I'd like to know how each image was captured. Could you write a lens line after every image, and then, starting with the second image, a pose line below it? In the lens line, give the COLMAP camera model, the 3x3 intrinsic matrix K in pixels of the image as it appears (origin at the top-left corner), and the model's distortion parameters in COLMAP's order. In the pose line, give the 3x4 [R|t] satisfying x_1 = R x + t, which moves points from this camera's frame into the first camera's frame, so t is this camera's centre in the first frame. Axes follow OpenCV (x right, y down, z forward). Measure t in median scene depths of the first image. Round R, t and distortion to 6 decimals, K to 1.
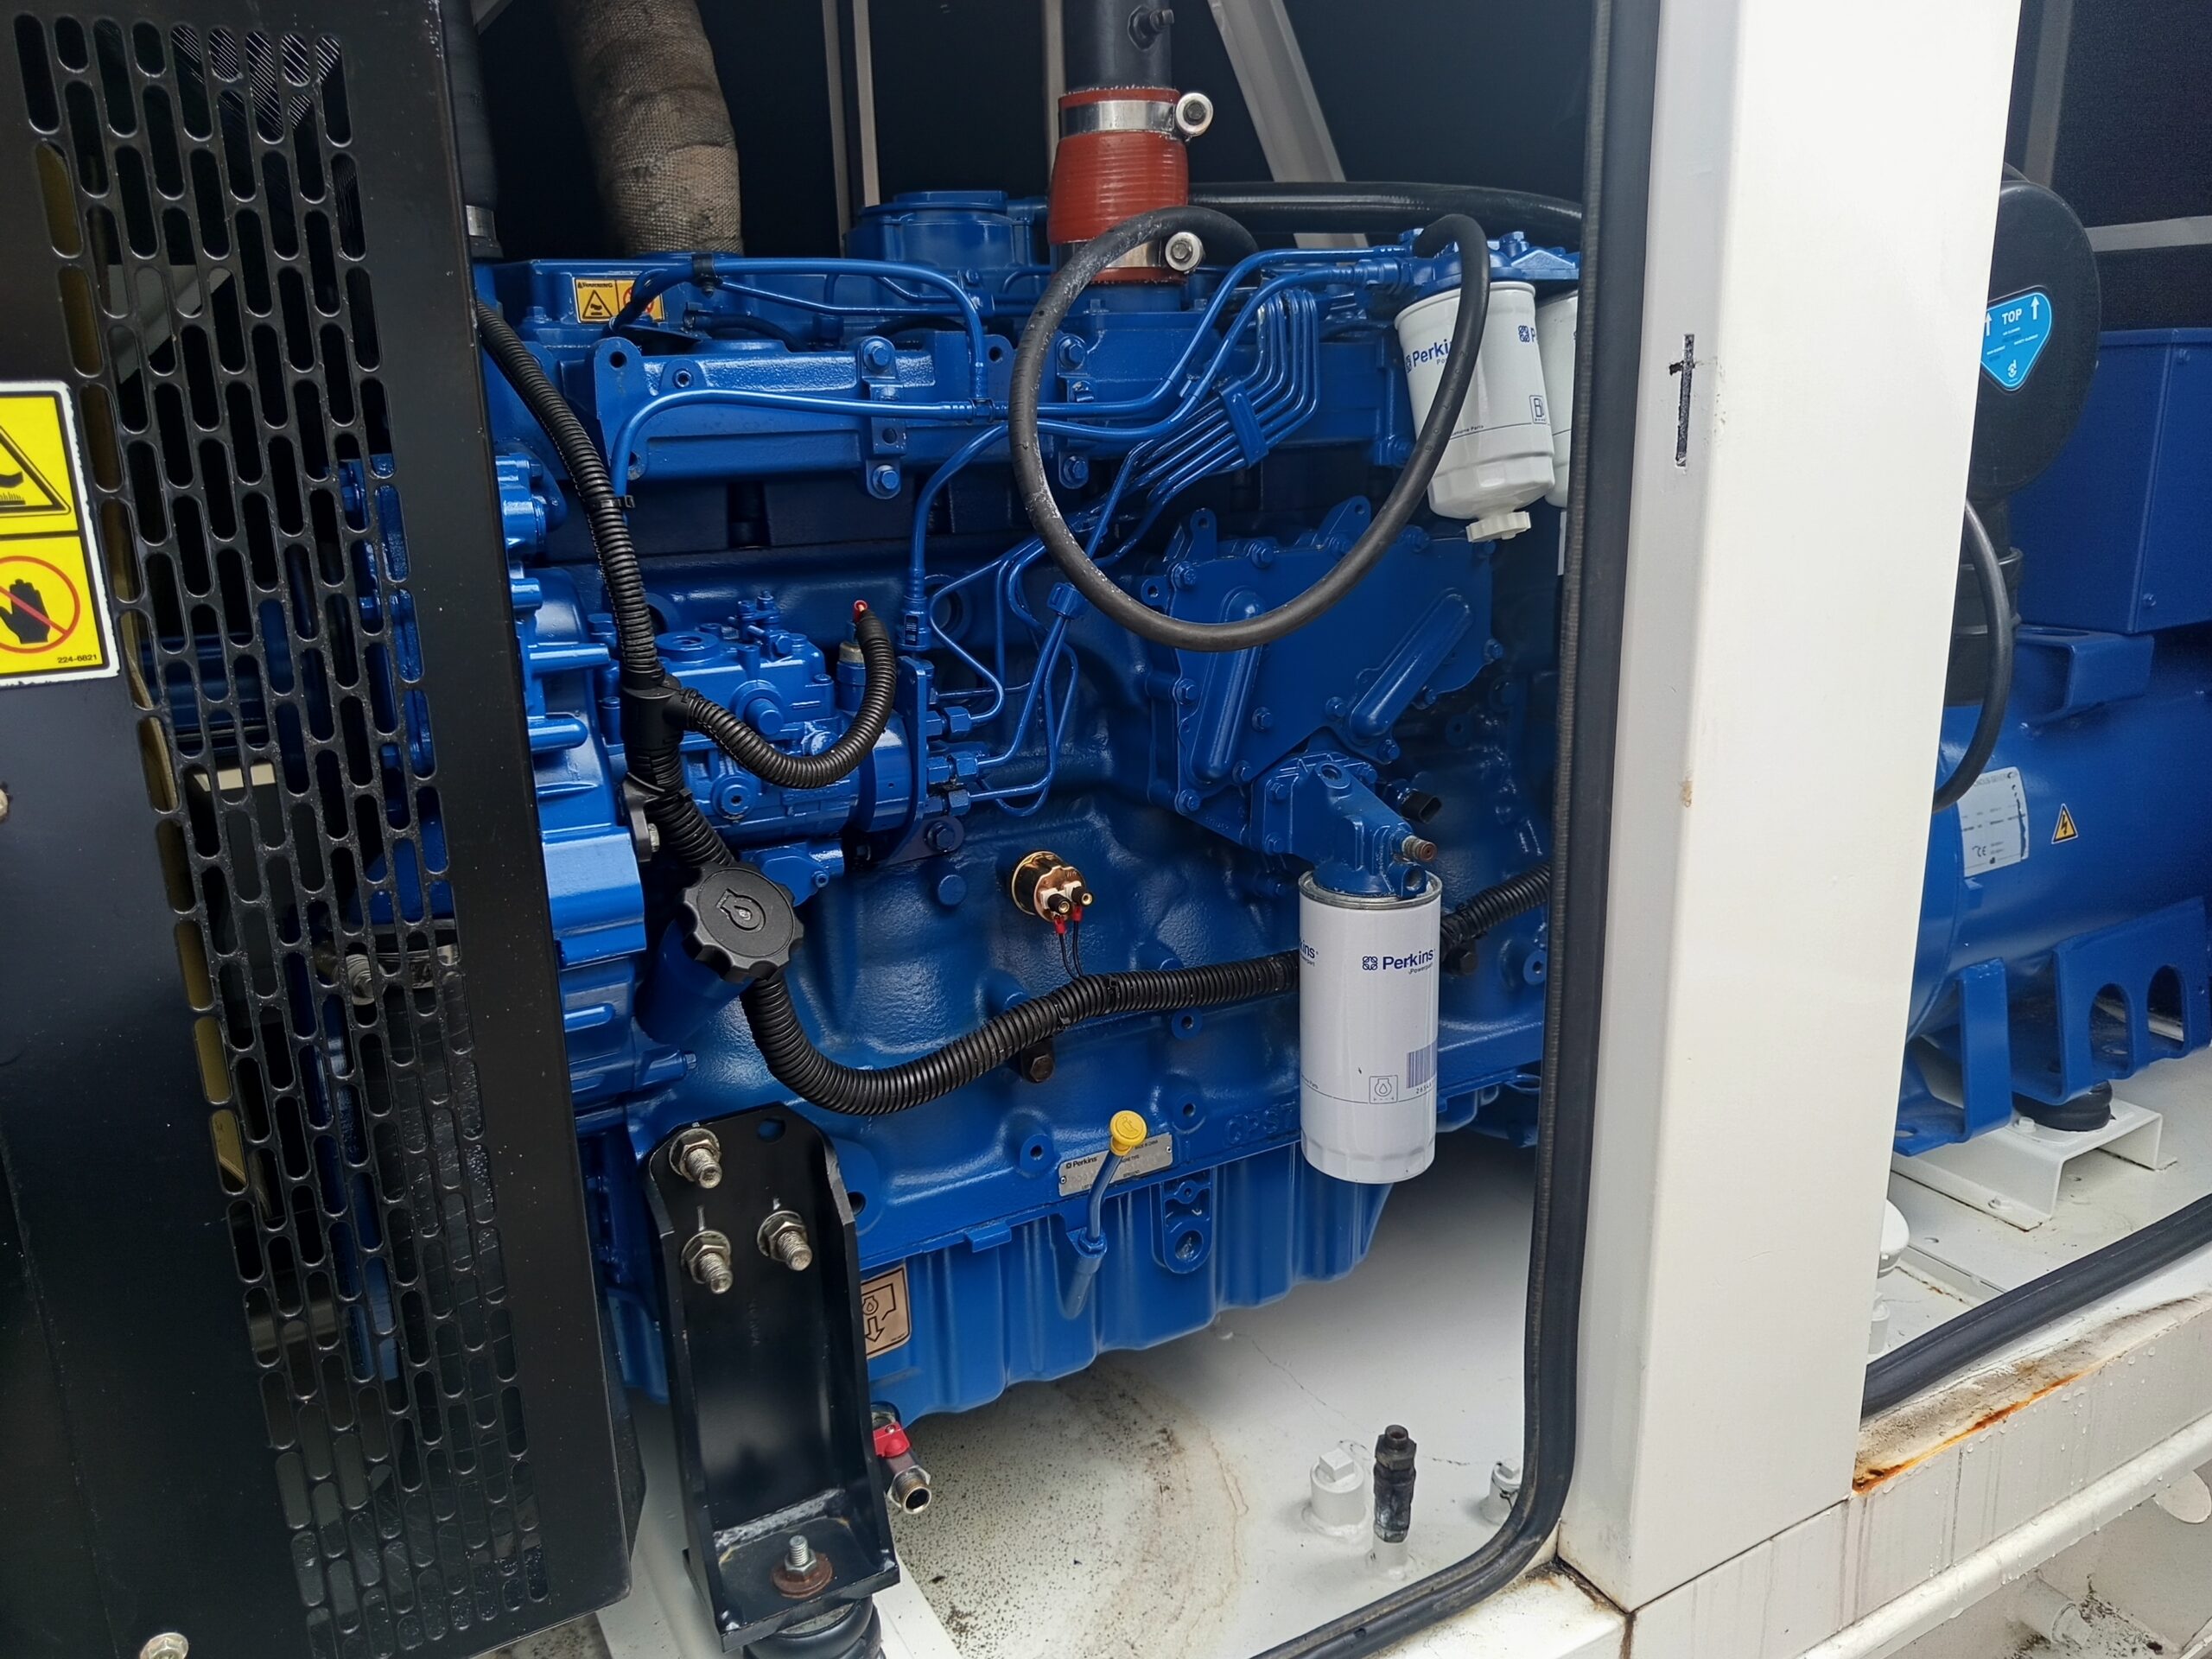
lens RADIAL K [[1575.4, 0, 1106.0], [0, 1575.4, 829.5], [0, 0, 1]] dist [0.002722, 0.000096]
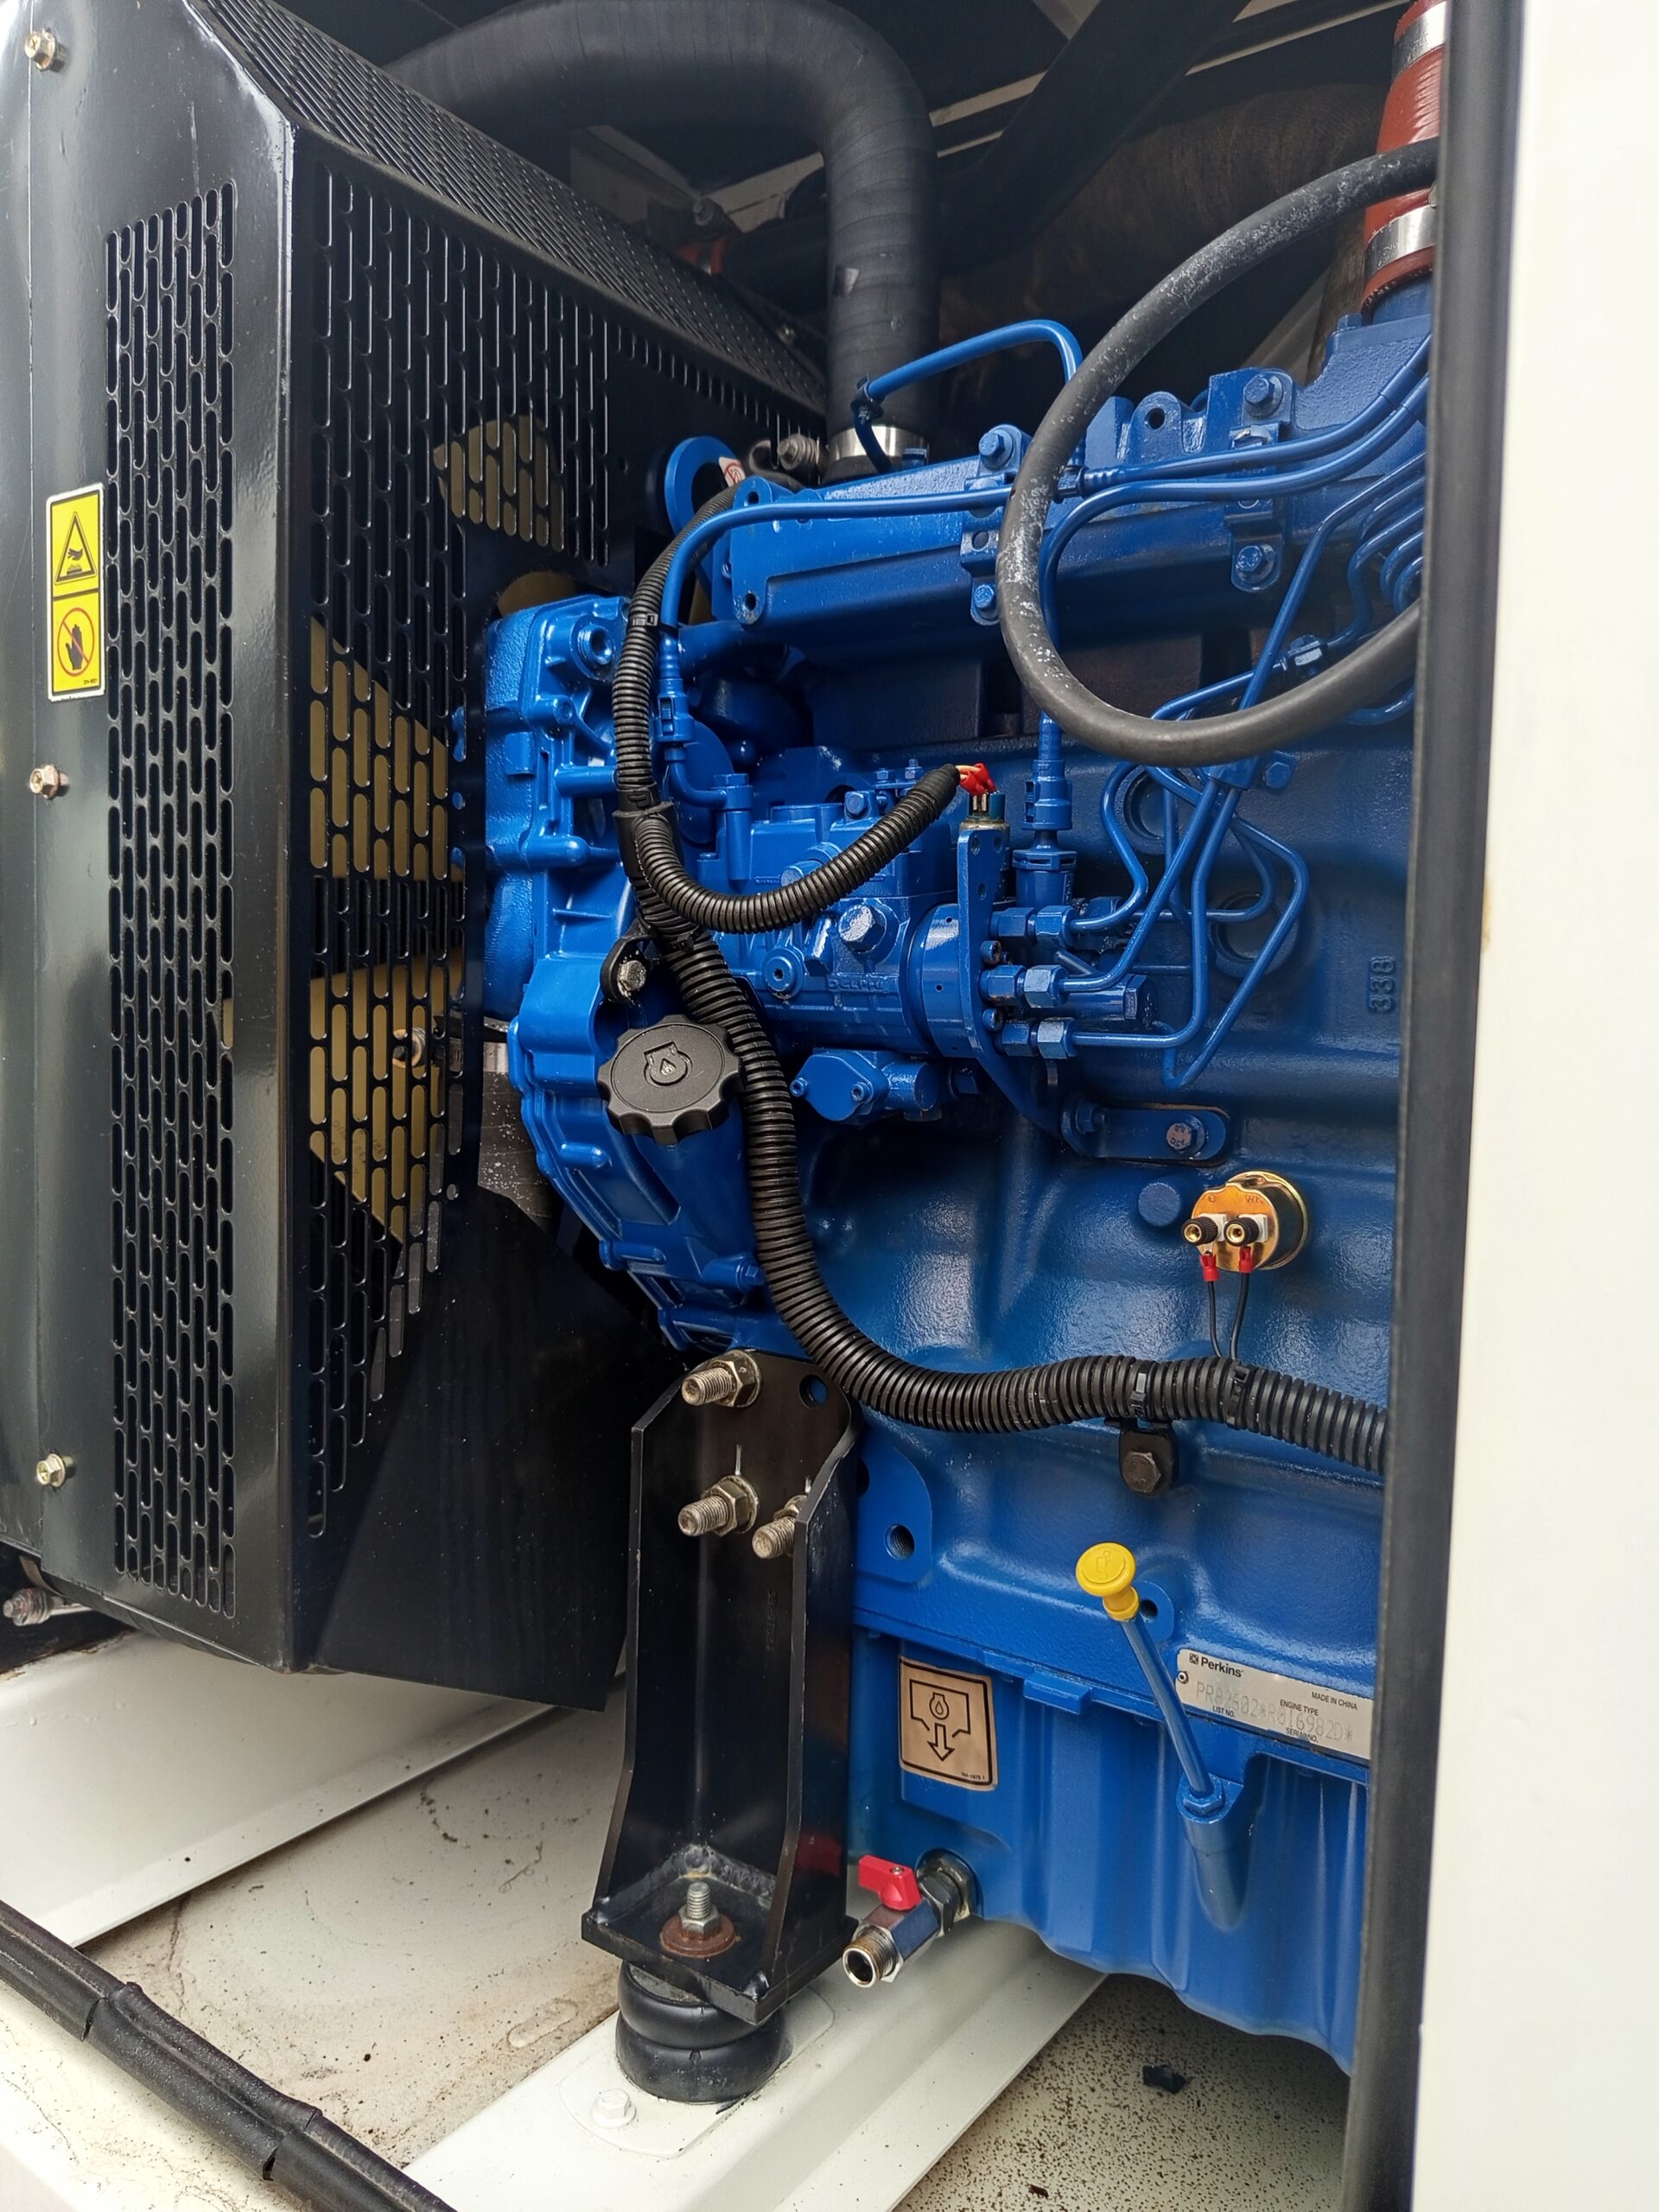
lens RADIAL K [[1575.4, 0, 829.5], [0, 1575.4, 1106.0], [0, 0, 1]] dist [0.002722, 0.000096]
pose [[0.411081, 0.114390, -0.904393, 0.864649], [-0.272765, 0.962078, -0.002296, 0.072625], [0.869834, 0.247631, 0.426693, 1.002335]]
